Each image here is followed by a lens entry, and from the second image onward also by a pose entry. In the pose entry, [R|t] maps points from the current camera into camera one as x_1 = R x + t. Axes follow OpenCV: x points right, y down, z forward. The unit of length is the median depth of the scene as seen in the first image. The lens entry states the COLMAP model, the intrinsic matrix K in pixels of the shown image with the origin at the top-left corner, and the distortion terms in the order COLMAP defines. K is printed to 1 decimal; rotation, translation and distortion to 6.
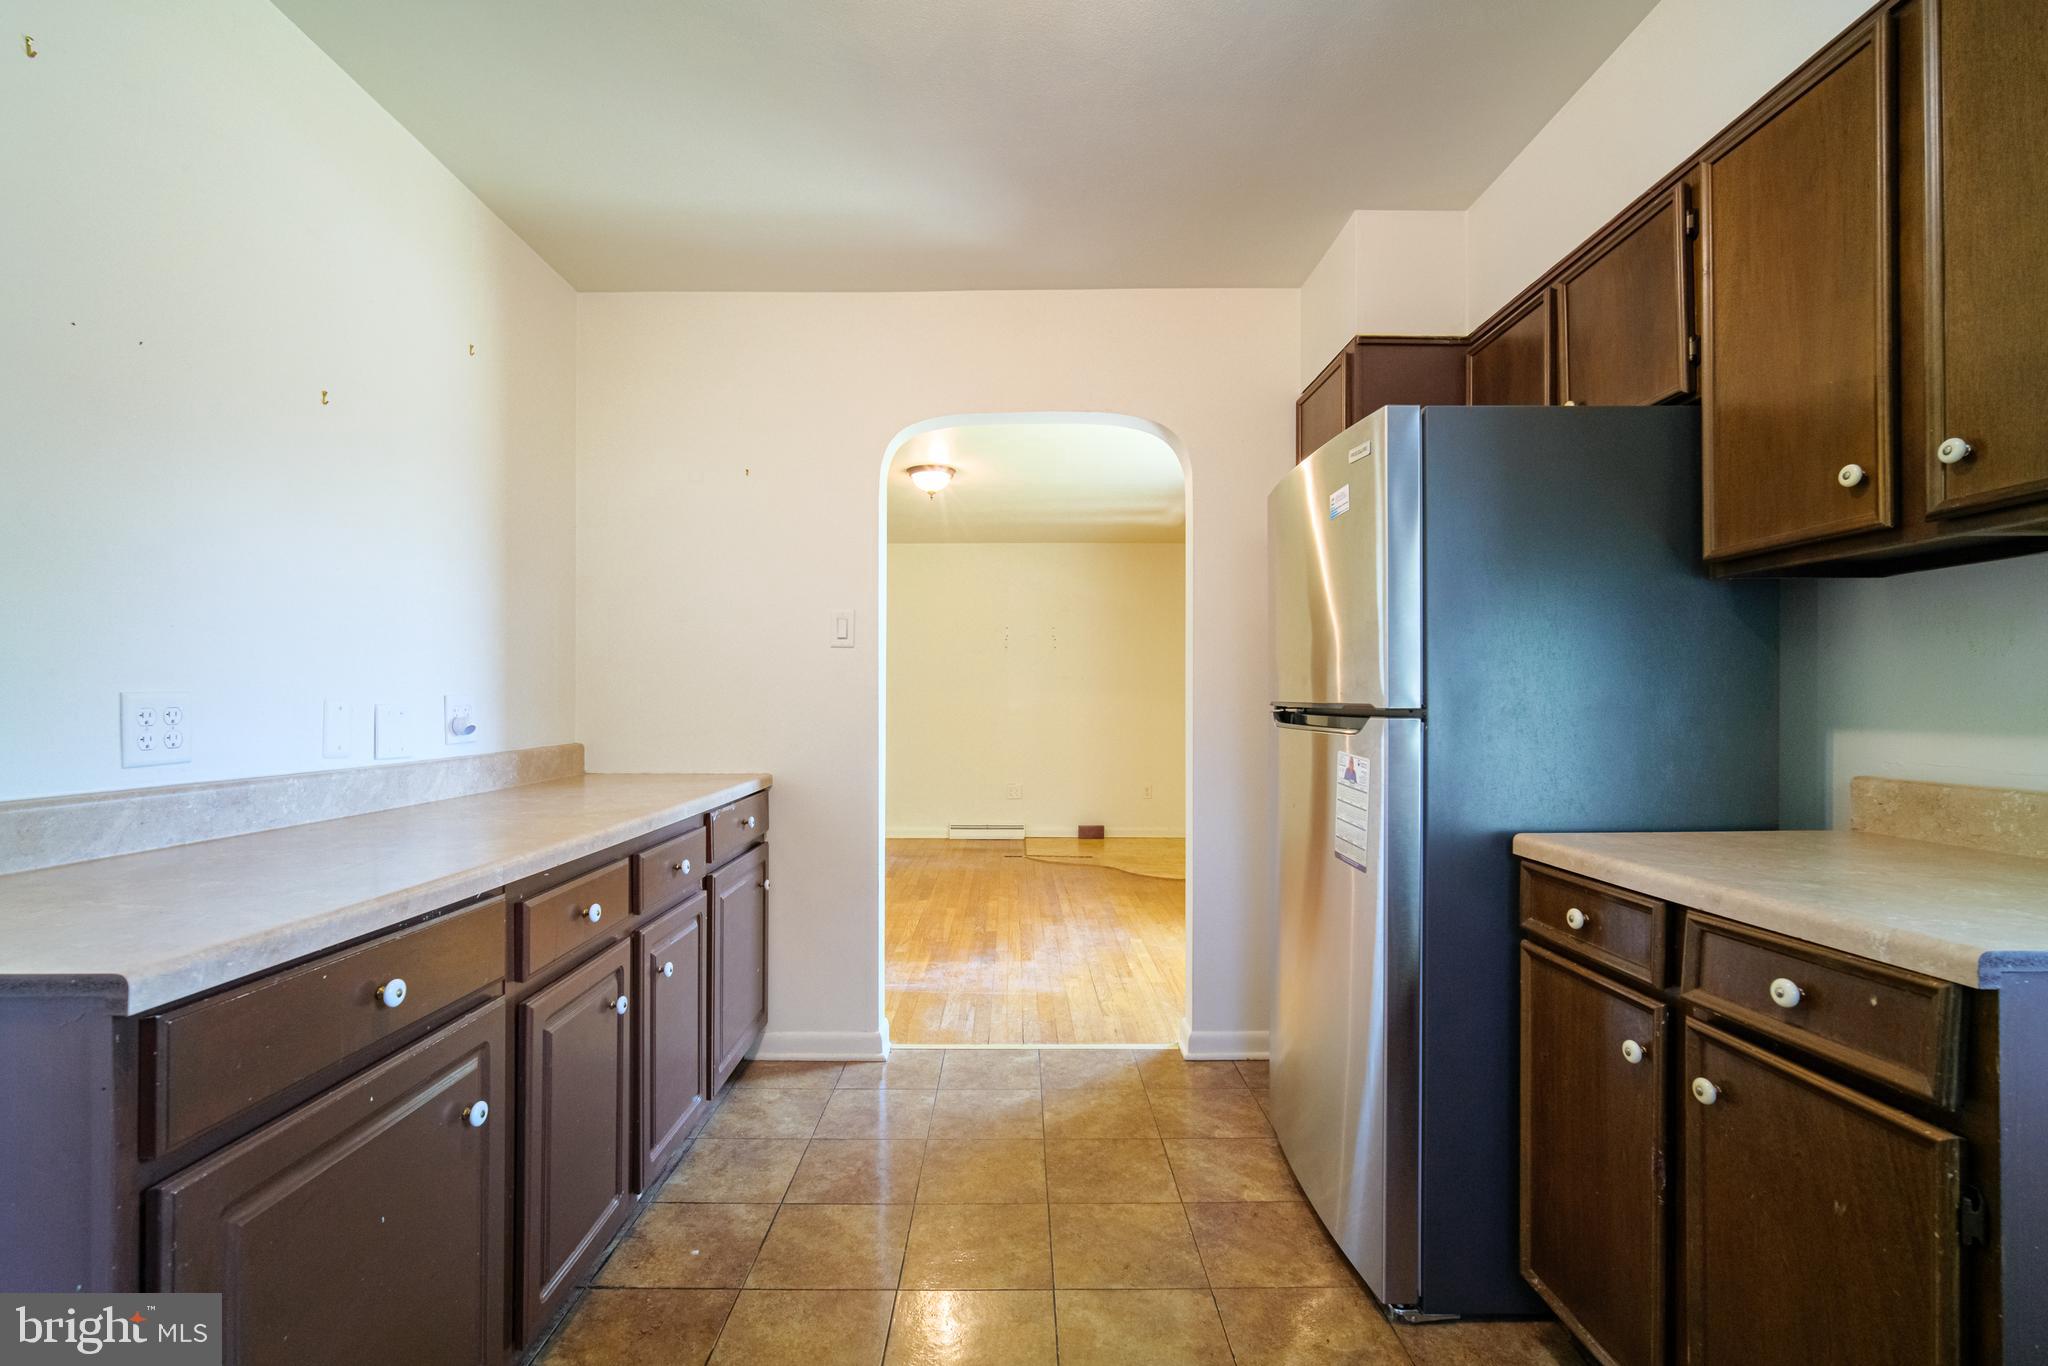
lens RADIAL K [[919.4, 0, 1018.3], [0, 919.4, 703.2], [0, 0, 1]] dist [-0.011445, 0.000180]
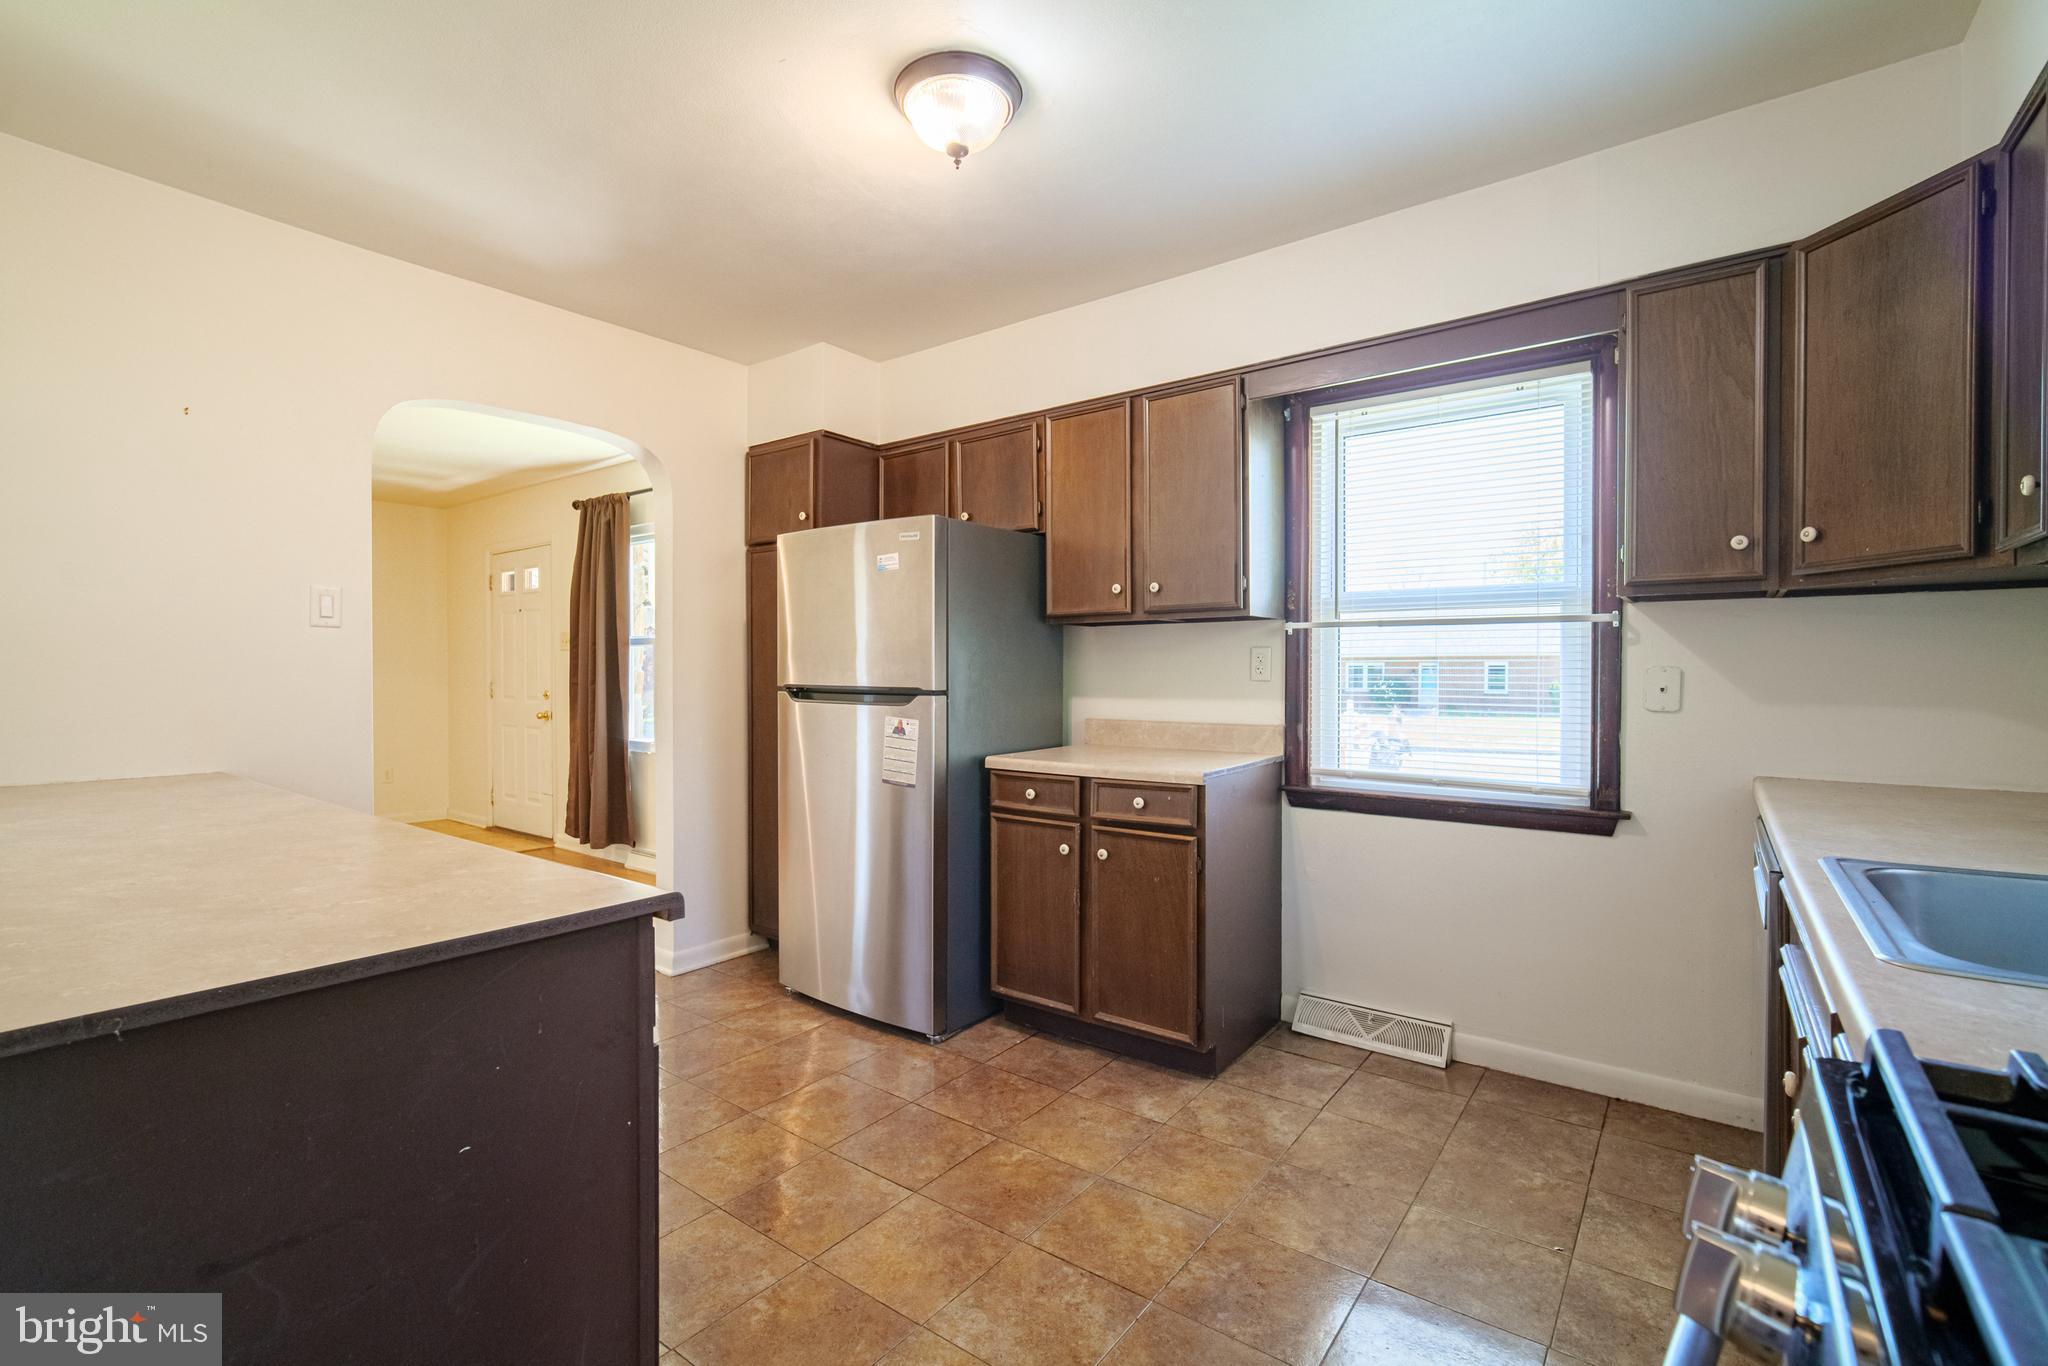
lens RADIAL K [[900.3, 0, 1024.0], [0, 900.3, 683.0], [0, 0, 1]] dist [-0.010729, -0.000230]
pose [[0.598198, -0.009343, 0.801294, -0.888816], [-0.000436, 0.999928, 0.011984, -0.029670], [-0.801348, -0.007518, 0.598151, -0.156665]]
